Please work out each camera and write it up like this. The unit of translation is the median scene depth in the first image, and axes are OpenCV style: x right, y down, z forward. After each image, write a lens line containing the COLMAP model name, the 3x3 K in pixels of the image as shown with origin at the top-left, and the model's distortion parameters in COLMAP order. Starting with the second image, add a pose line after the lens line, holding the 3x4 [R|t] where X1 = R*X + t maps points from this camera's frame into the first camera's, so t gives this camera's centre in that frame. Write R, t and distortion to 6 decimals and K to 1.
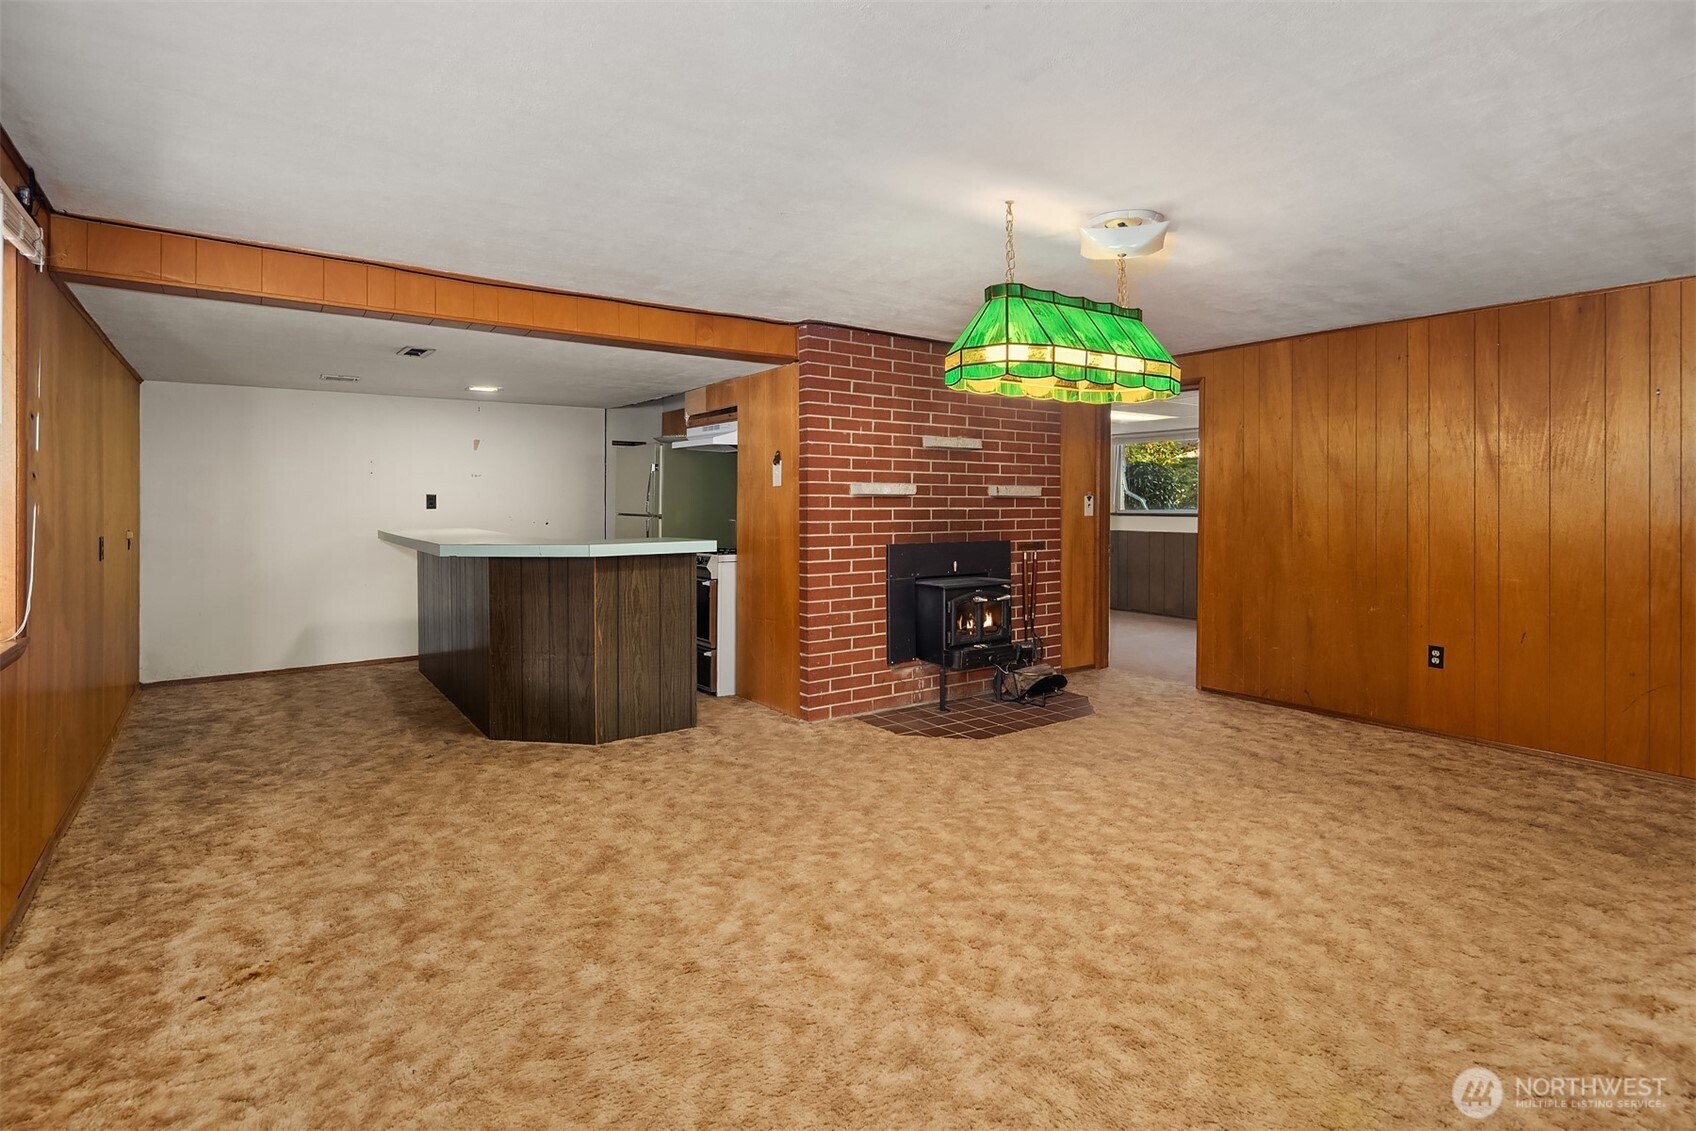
lens RADIAL K [[842.2, 0, 848.7], [0, 842.2, 499.9], [0, 0, 1]] dist [0.001663, 0.000240]
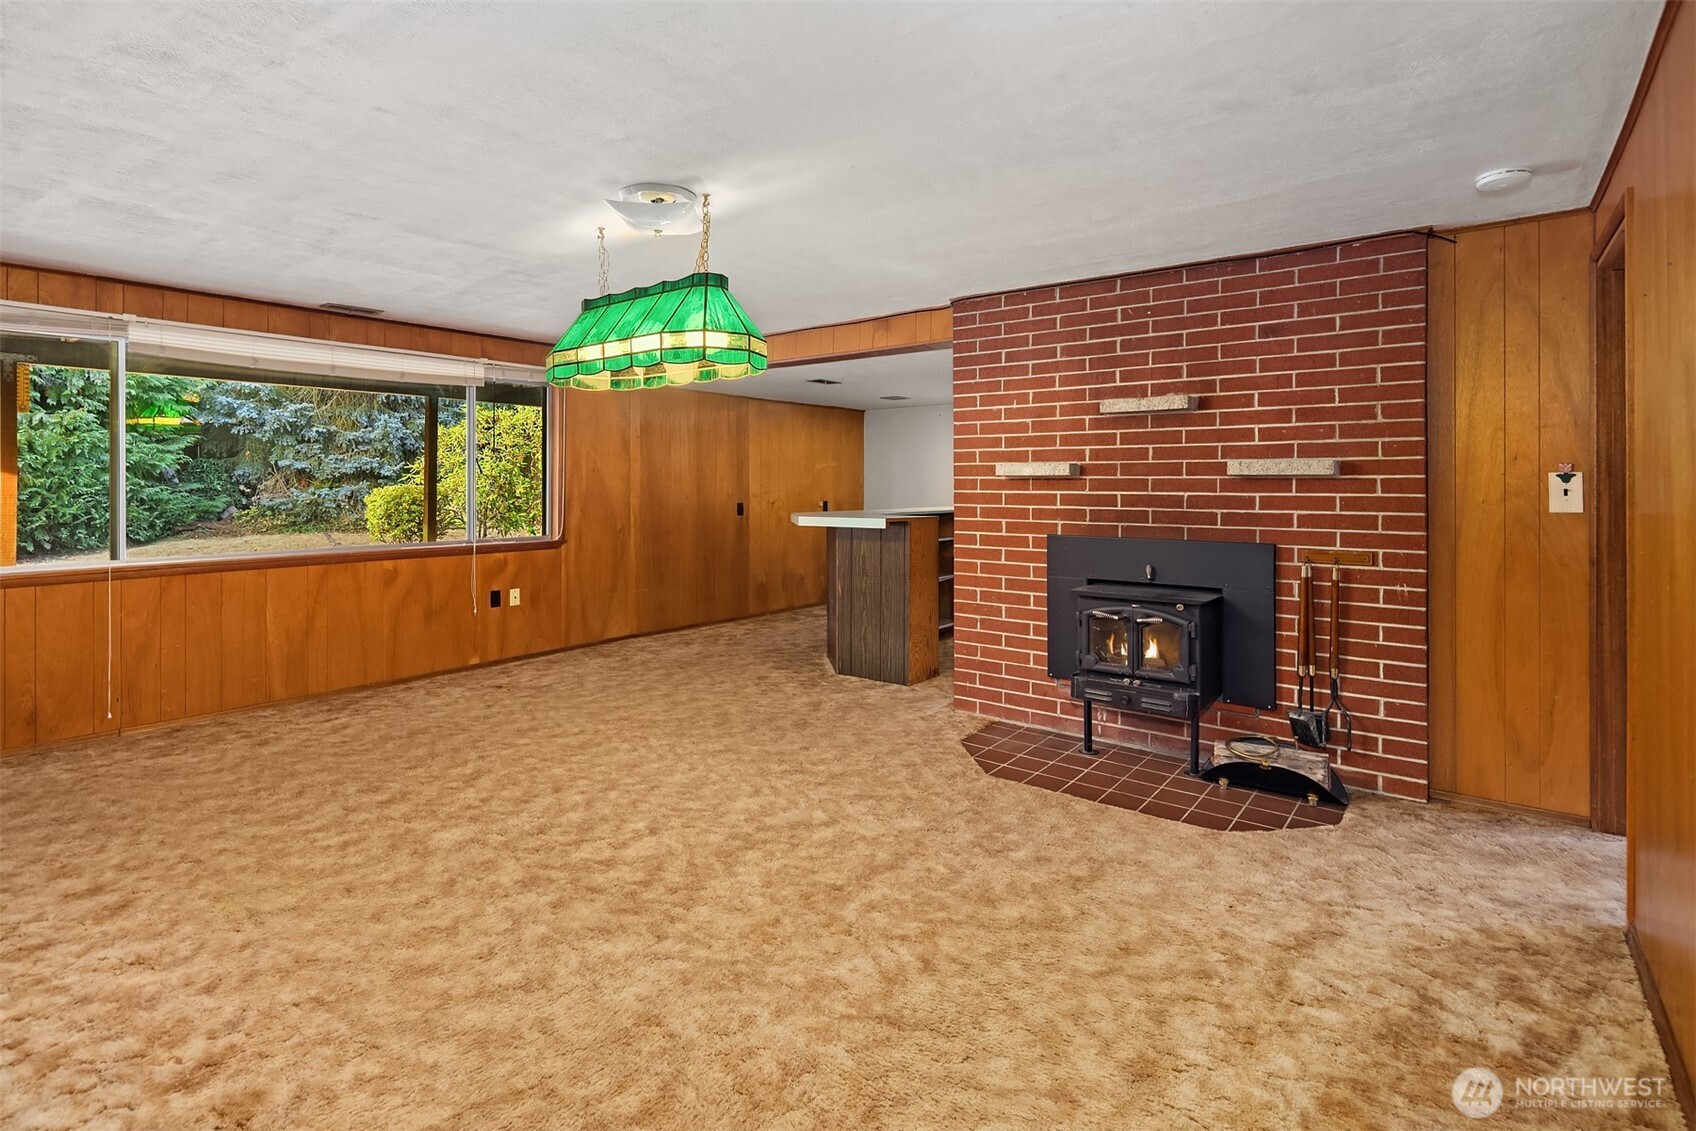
lens RADIAL K [[834.0, 0, 847.4], [0, 834.0, 480.1], [0, 0, 1]] dist [-0.002524, -0.000546]
pose [[0.284005, -0.006454, -0.958801, 0.801767], [0.000020, 0.999977, -0.006725, 0.003883], [0.958823, 0.001891, 0.283998, 0.572539]]
